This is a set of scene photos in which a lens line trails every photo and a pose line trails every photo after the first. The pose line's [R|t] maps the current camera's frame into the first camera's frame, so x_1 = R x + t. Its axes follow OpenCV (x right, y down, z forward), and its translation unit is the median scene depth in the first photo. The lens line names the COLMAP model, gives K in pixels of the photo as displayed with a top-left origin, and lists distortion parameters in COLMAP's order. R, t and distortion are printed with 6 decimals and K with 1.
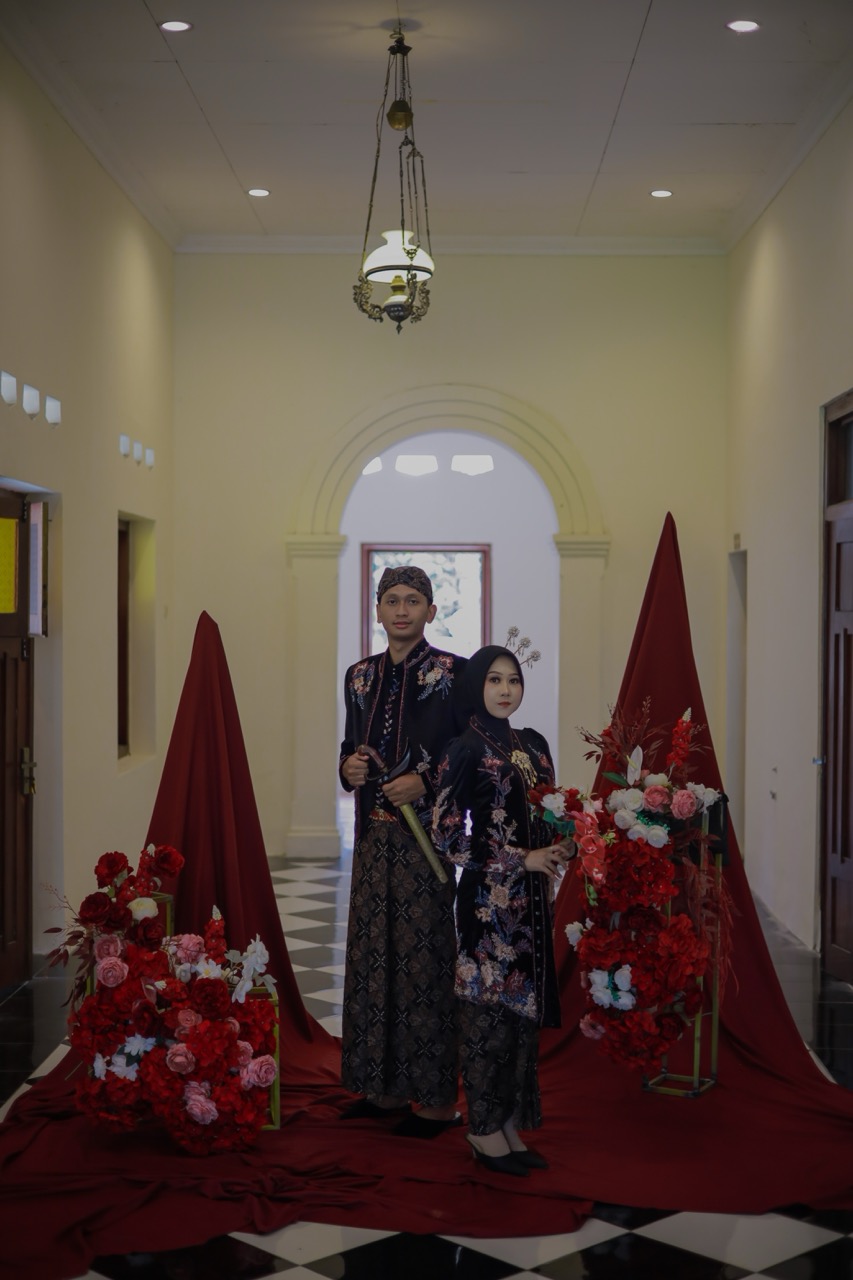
lens RADIAL K [[1864.8, 0, 426.5], [0, 1864.8, 640.0], [0, 0, 1]] dist [0.000228, 0.000267]
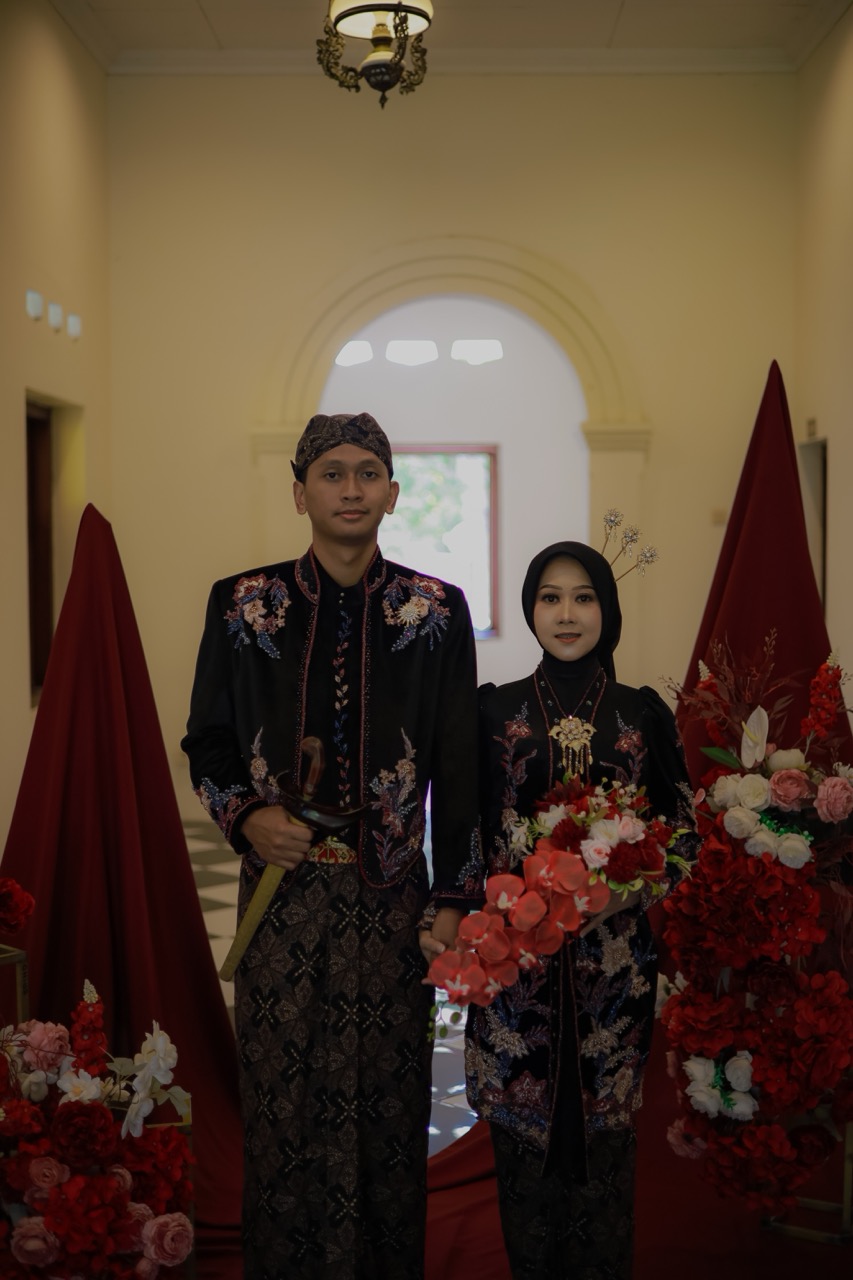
lens RADIAL K [[1835.1, 0, 444.4], [0, 1835.1, 639.7], [0, 0, 1]] dist [-0.138415, 0.001880]
pose [[0.999912, -0.007479, 0.010959, -0.000860], [0.007017, 0.999110, 0.041597, 0.007243], [-0.011260, -0.041516, 0.999074, 0.381854]]
